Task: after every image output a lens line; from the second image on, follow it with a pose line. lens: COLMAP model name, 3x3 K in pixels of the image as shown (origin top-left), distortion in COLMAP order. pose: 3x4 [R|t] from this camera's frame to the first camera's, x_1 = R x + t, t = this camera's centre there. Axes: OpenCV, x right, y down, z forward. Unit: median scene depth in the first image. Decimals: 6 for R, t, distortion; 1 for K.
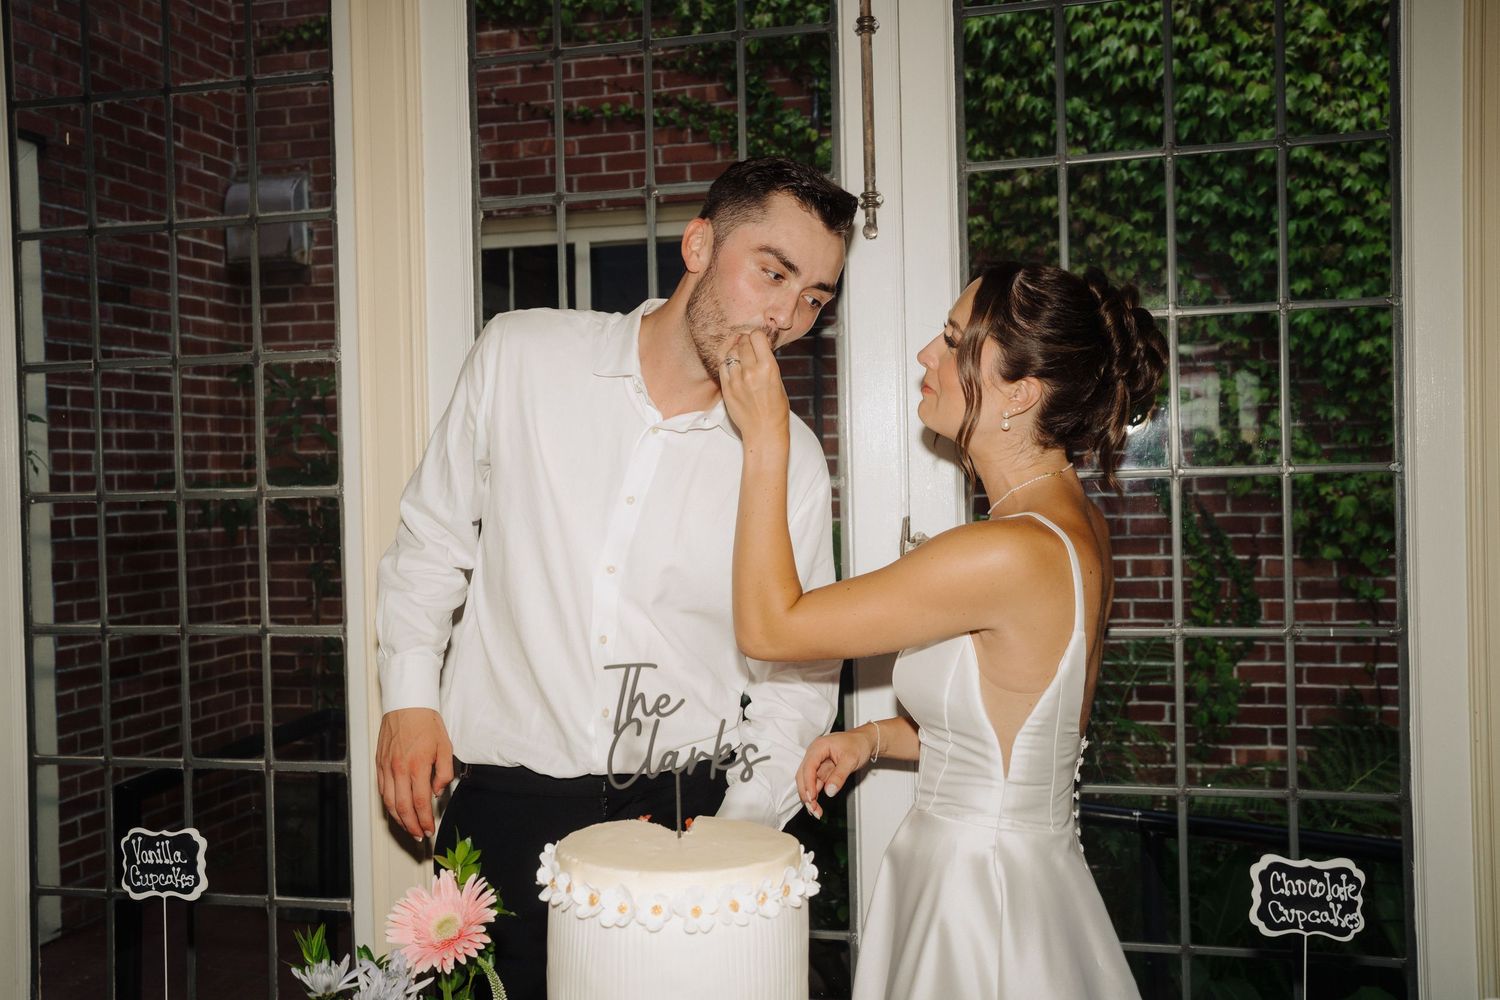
lens RADIAL K [[1458.5, 0, 745.4], [0, 1458.5, 497.8], [0, 0, 1]] dist [-0.046321, 0.170398]
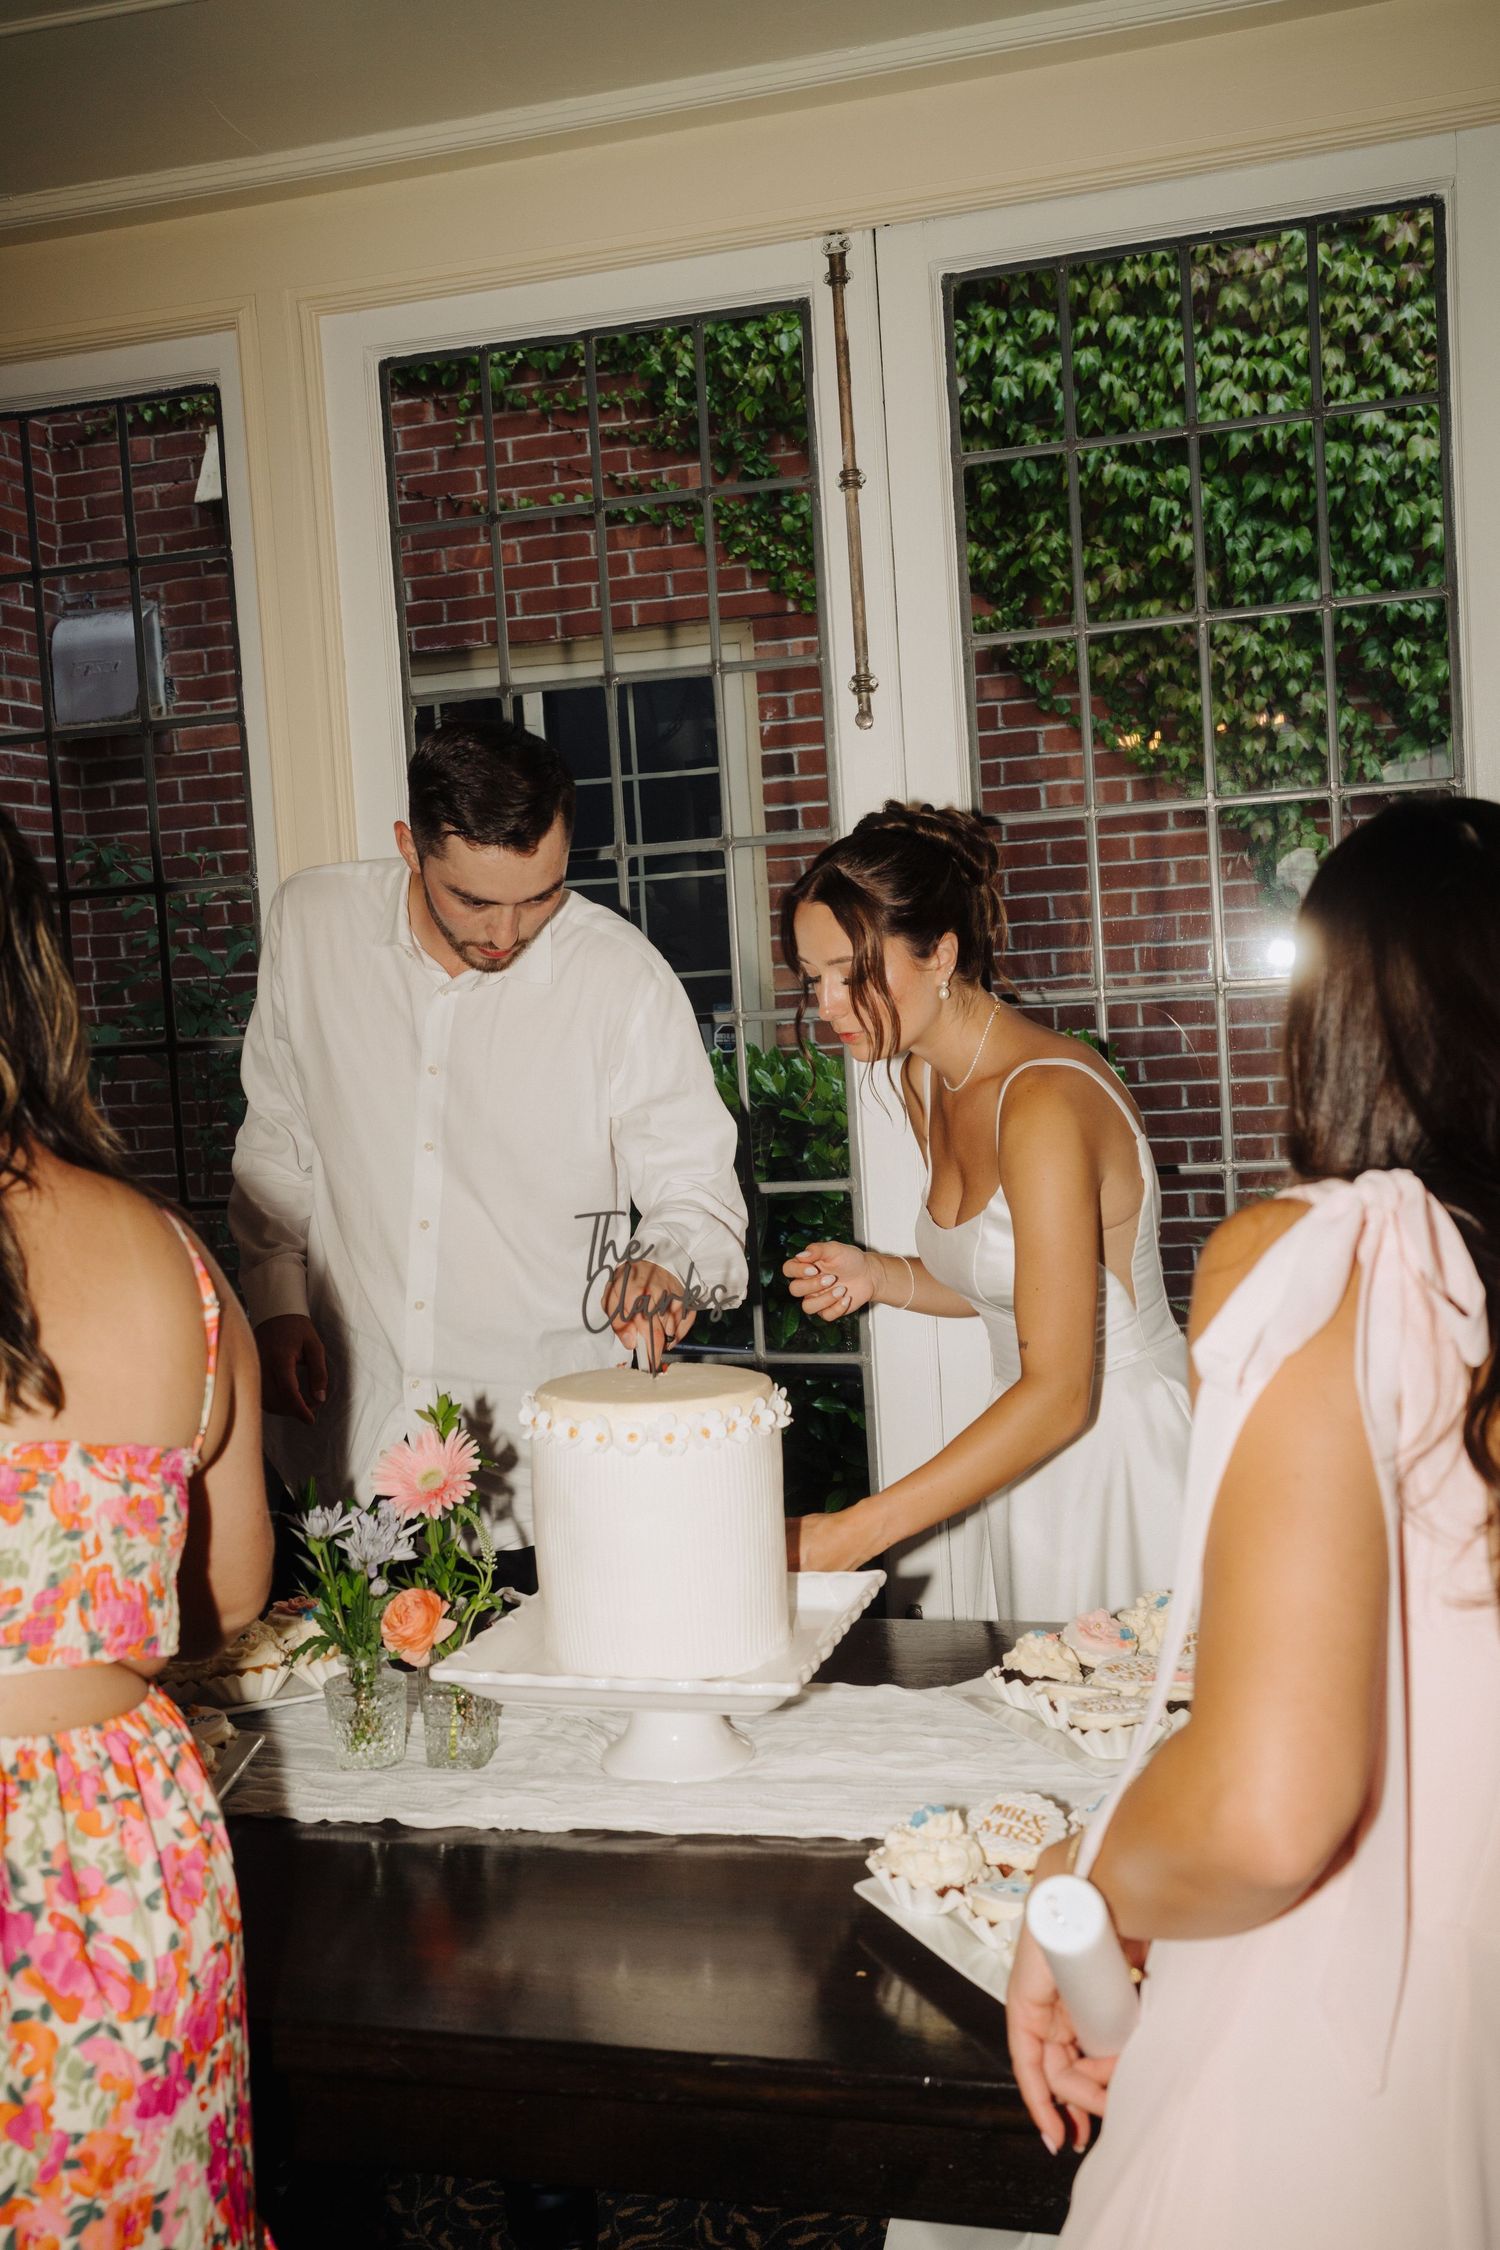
lens RADIAL K [[2178.7, 0, 747.2], [0, 2178.7, 1132.2], [0, 0, 1]] dist [-0.050309, 0.175409]
pose [[0.999066, -0.037302, -0.021833, 0.030016], [0.038514, 0.997574, 0.057989, -0.013567], [0.019617, -0.058776, 0.998078, -0.262205]]
